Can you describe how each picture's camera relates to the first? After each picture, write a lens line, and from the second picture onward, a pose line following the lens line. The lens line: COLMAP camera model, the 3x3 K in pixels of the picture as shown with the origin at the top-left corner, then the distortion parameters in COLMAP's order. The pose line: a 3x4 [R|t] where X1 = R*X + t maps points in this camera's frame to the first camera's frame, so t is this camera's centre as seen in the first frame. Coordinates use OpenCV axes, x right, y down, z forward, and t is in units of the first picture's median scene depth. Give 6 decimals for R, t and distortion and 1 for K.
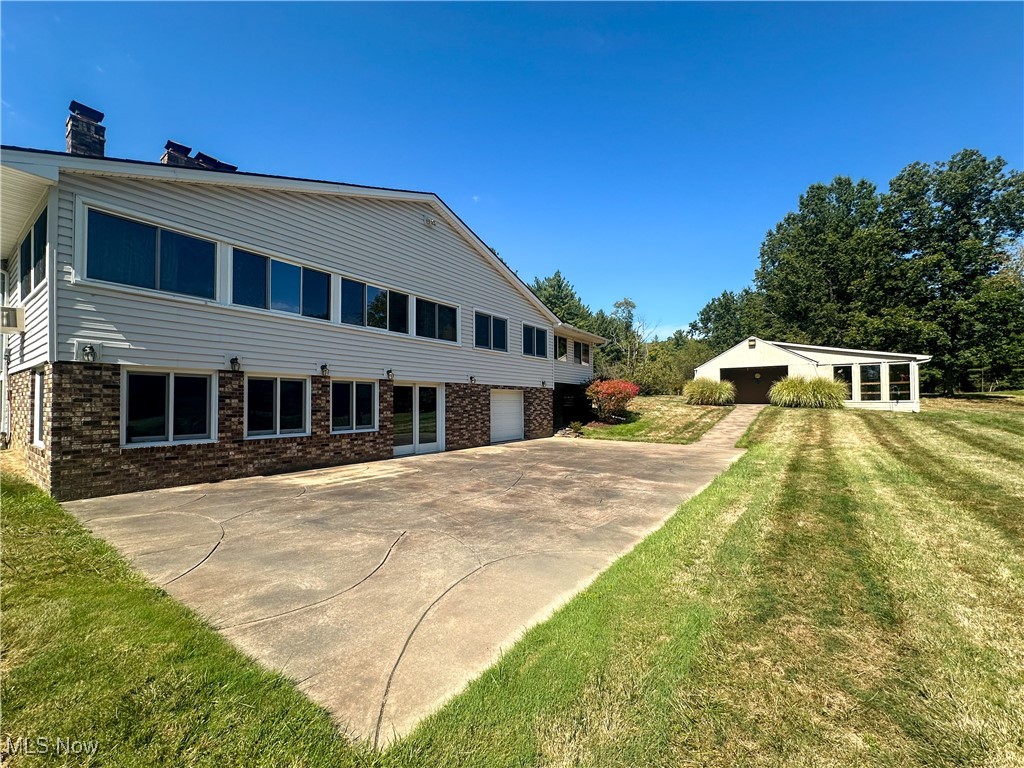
lens RADIAL K [[419.6, 0, 518.1], [0, 419.6, 401.7], [0, 0, 1]] dist [-0.007277, 0.000159]
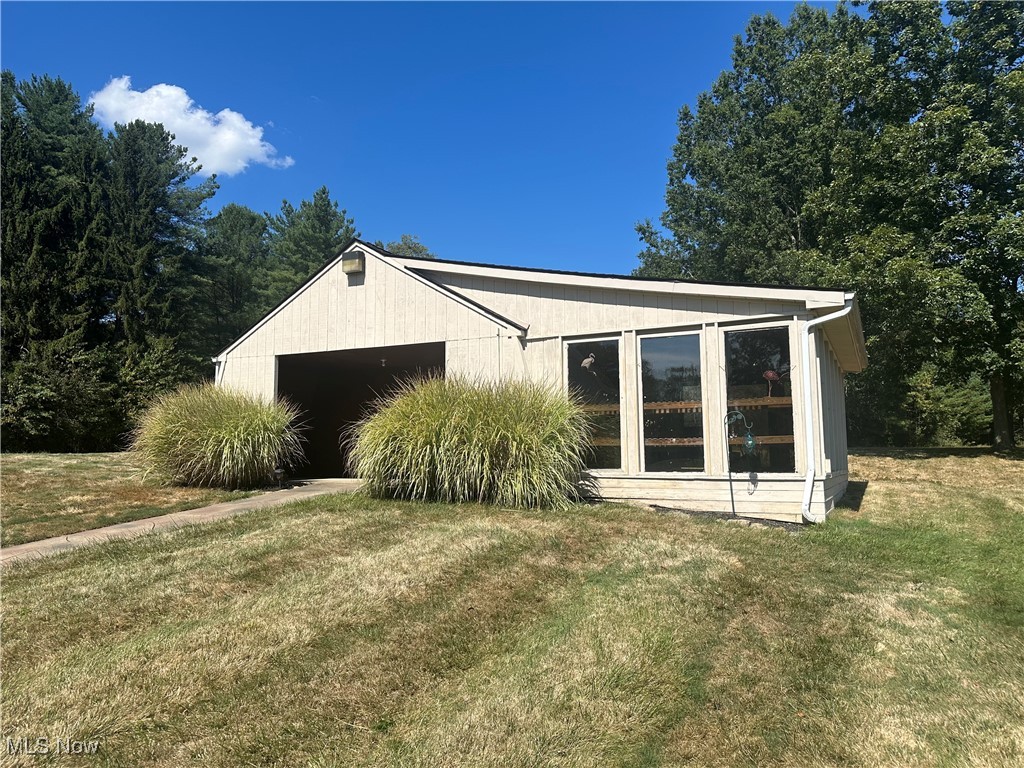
lens RADIAL K [[759.6, 0, 512.0], [0, 759.6, 383.4], [0, 0, 1]] dist [0.038204, -0.051771]
pose [[0.981098, 0.019947, 0.192481, 0.609096], [-0.000924, 0.995145, -0.098418, -0.010424], [-0.193509, 0.096380, 0.976353, 0.517434]]
